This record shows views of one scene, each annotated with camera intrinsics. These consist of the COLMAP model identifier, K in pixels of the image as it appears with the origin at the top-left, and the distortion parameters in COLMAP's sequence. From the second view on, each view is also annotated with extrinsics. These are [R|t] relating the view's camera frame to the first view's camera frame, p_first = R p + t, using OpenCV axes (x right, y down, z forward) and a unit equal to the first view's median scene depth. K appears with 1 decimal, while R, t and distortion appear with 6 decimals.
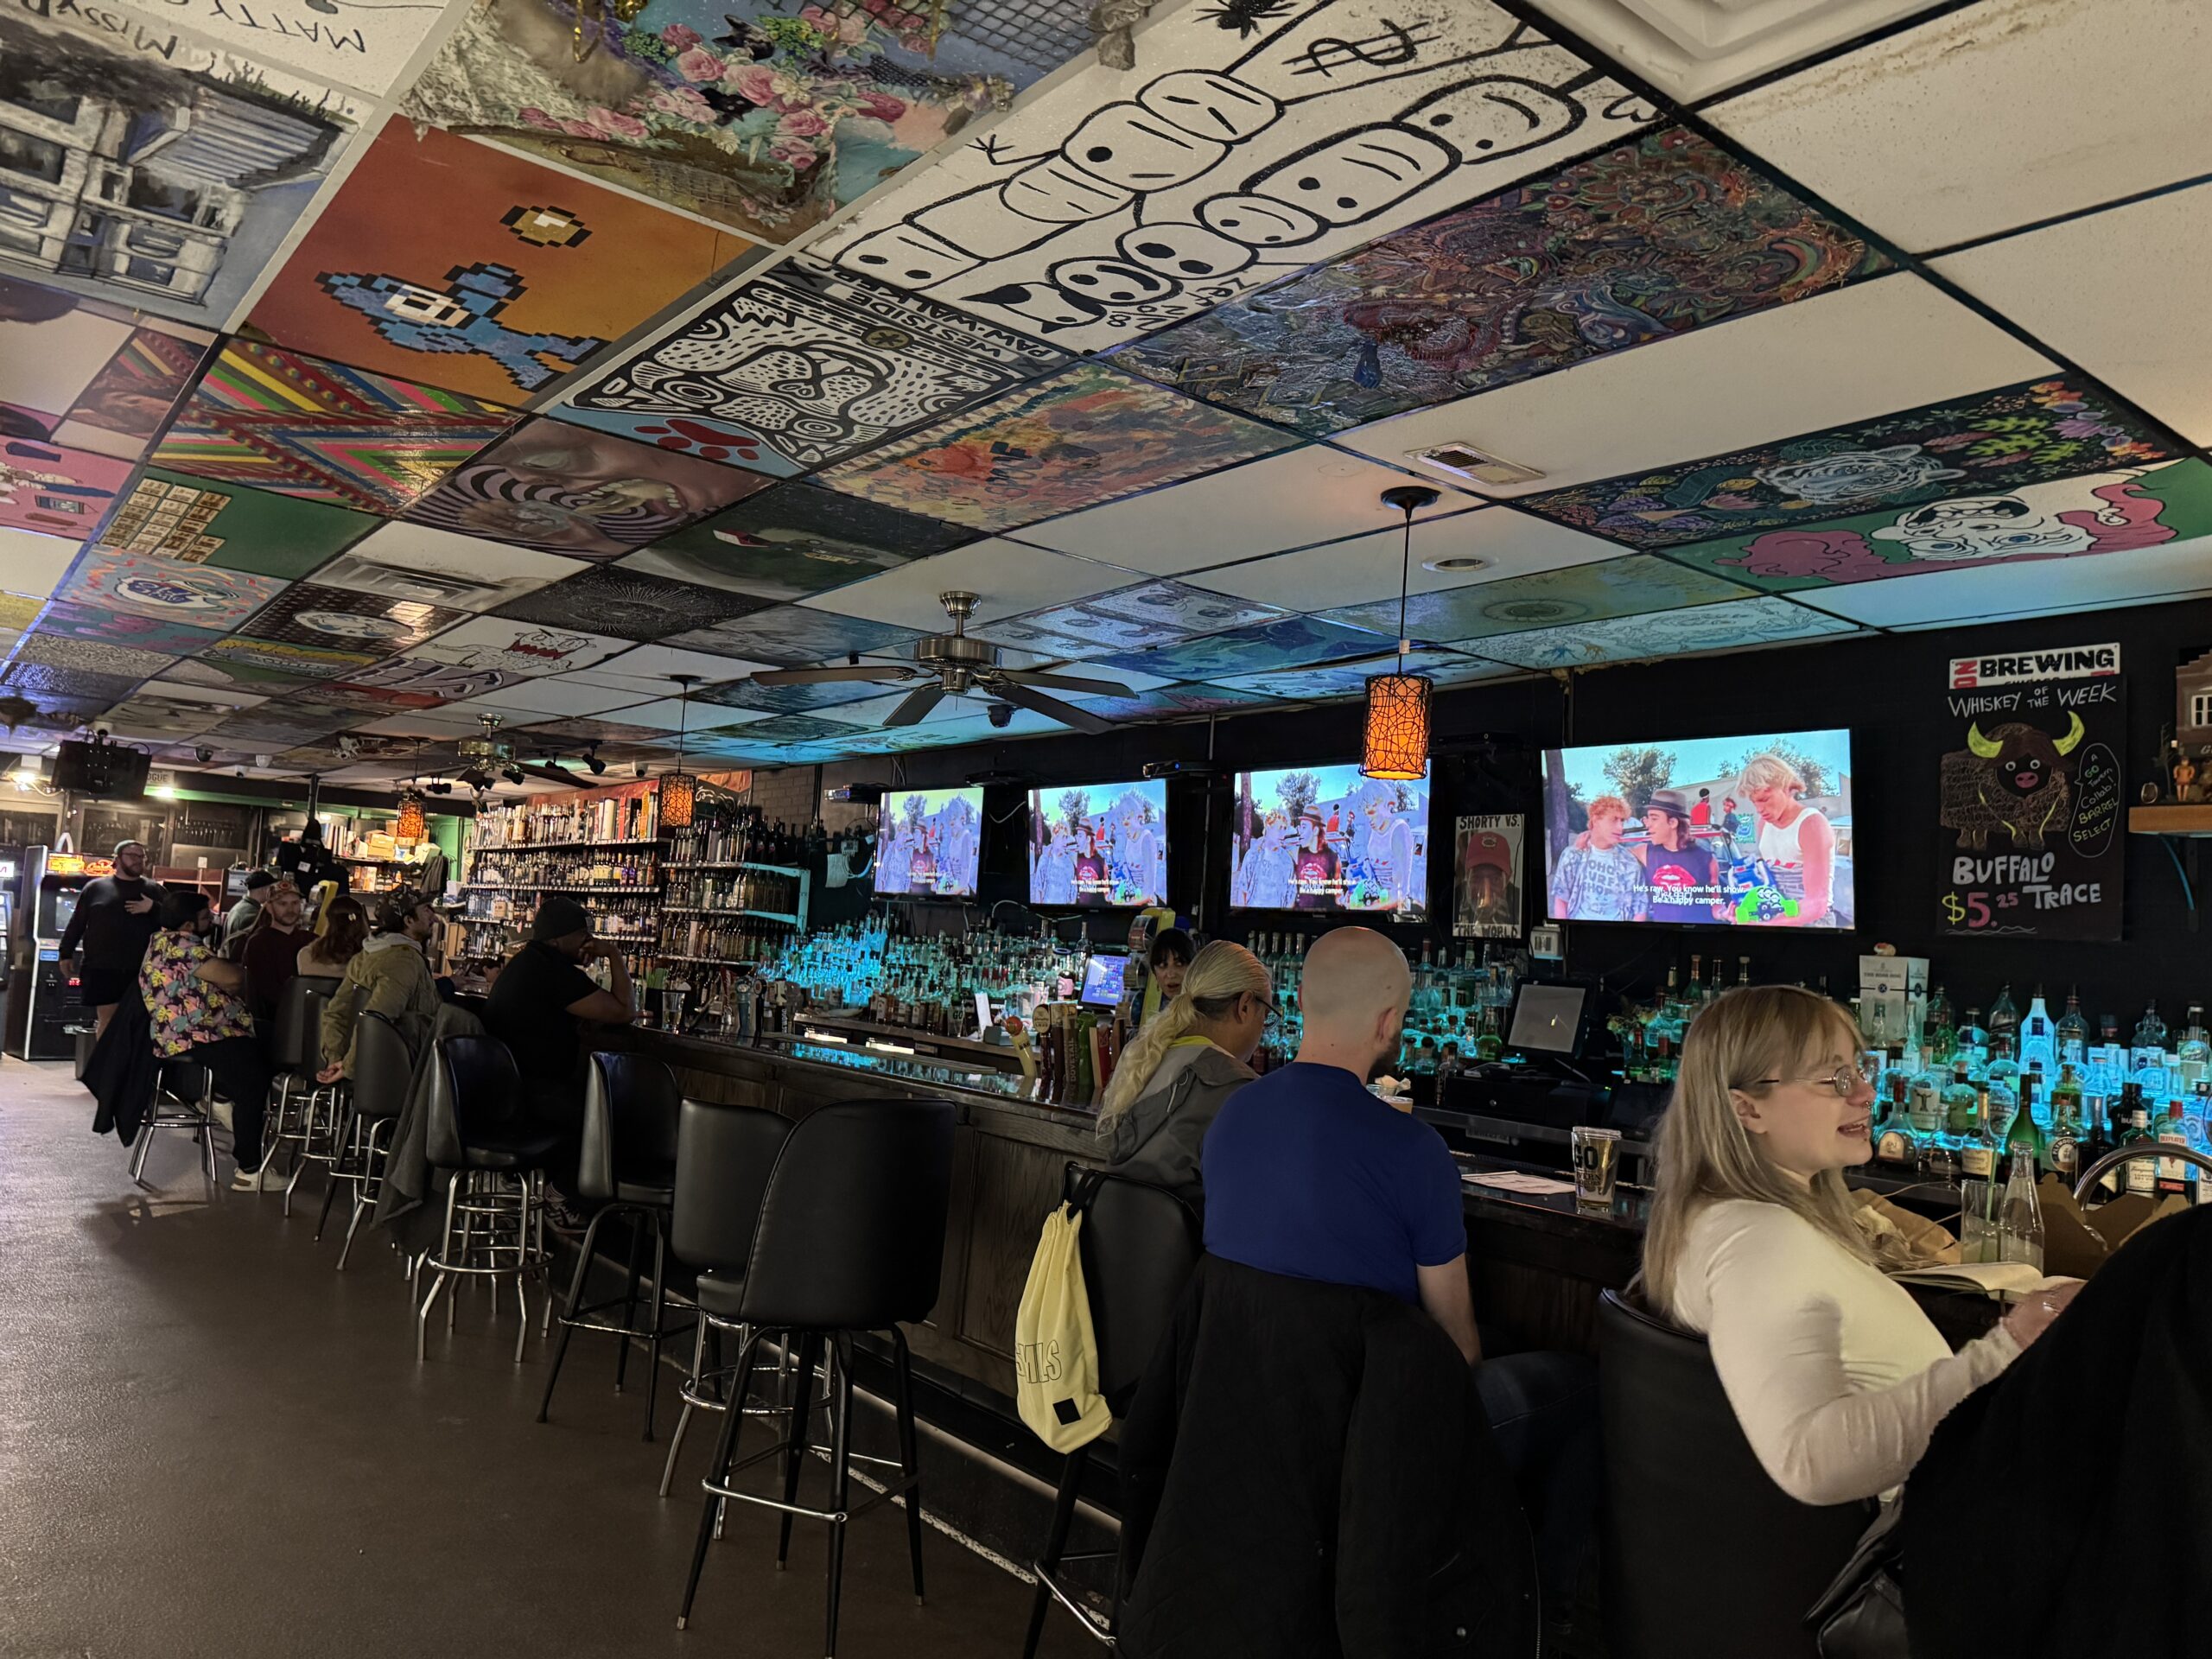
lens RADIAL K [[1616.2, 0, 1212.1], [0, 1616.2, 867.3], [0, 0, 1]] dist [0.005121, -0.051200]
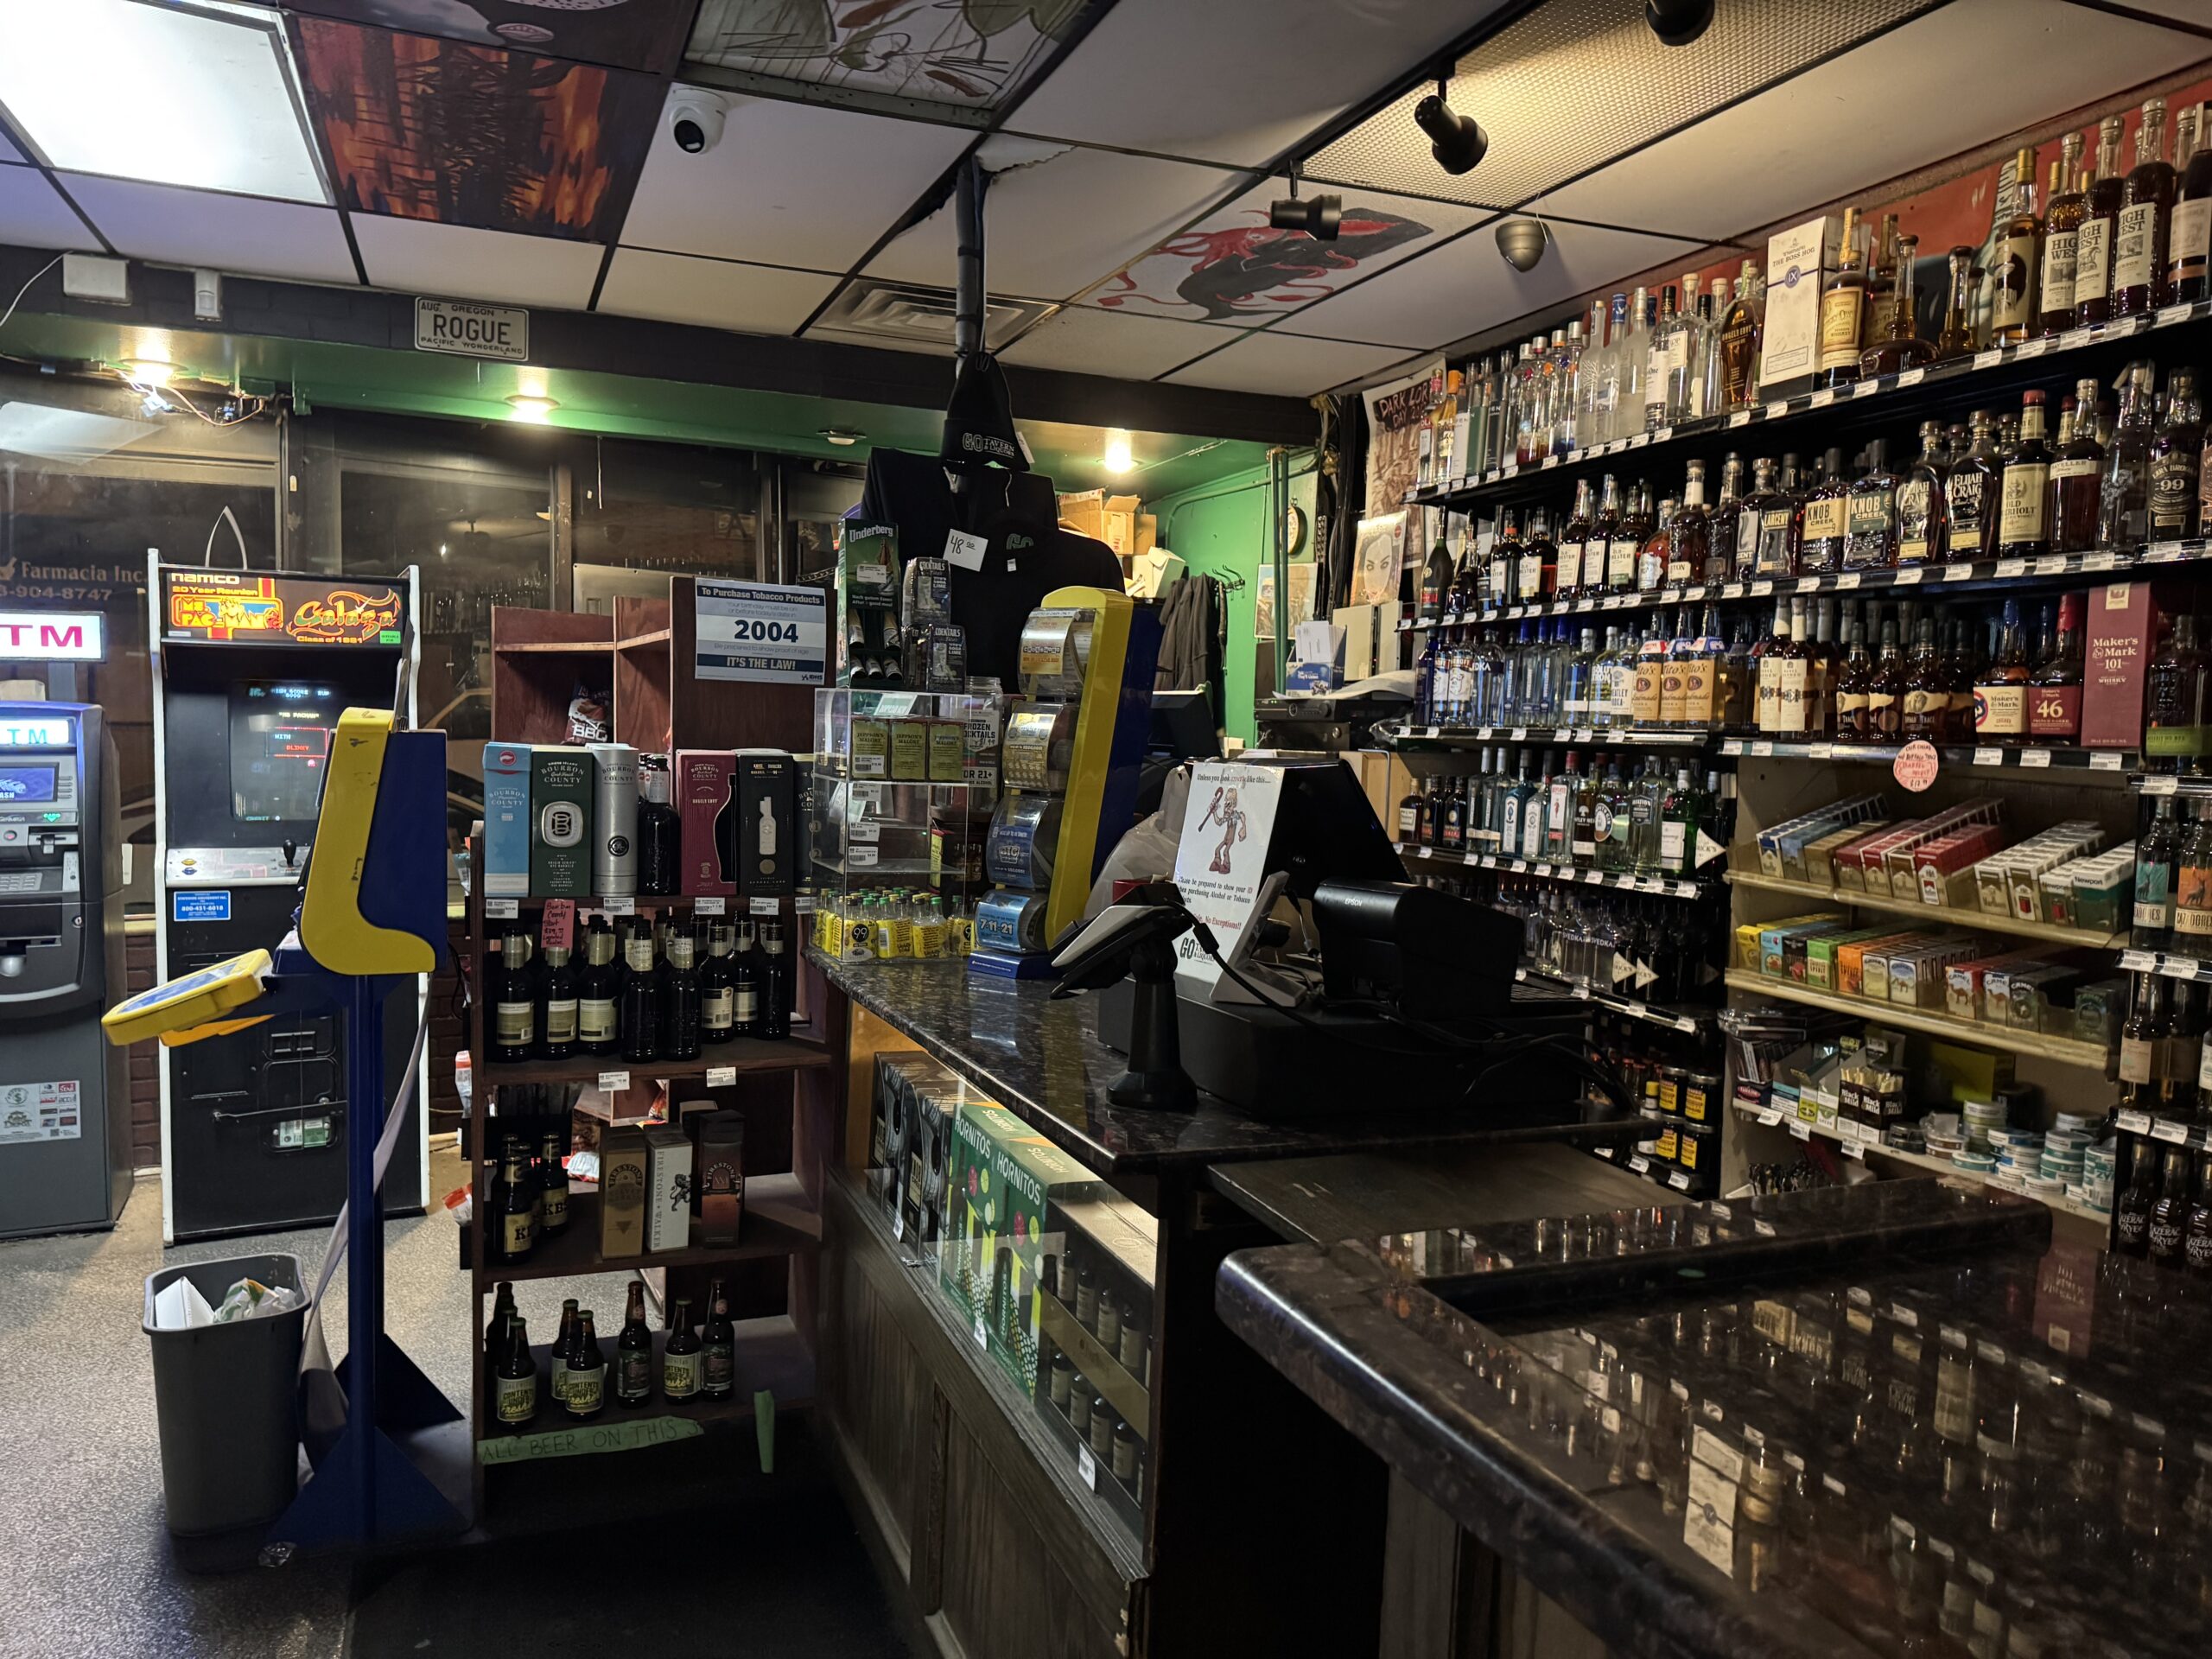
lens RADIAL K [[1549.0, 0, 1104.0], [0, 1549.0, 833.9], [0, 0, 1]] dist [0.024674, -0.038430]
pose [[0.947802, -0.017070, -0.318401, -0.705224], [0.050447, 0.994017, 0.096876, 0.031890], [0.314843, -0.107882, 0.942993, 1.169484]]
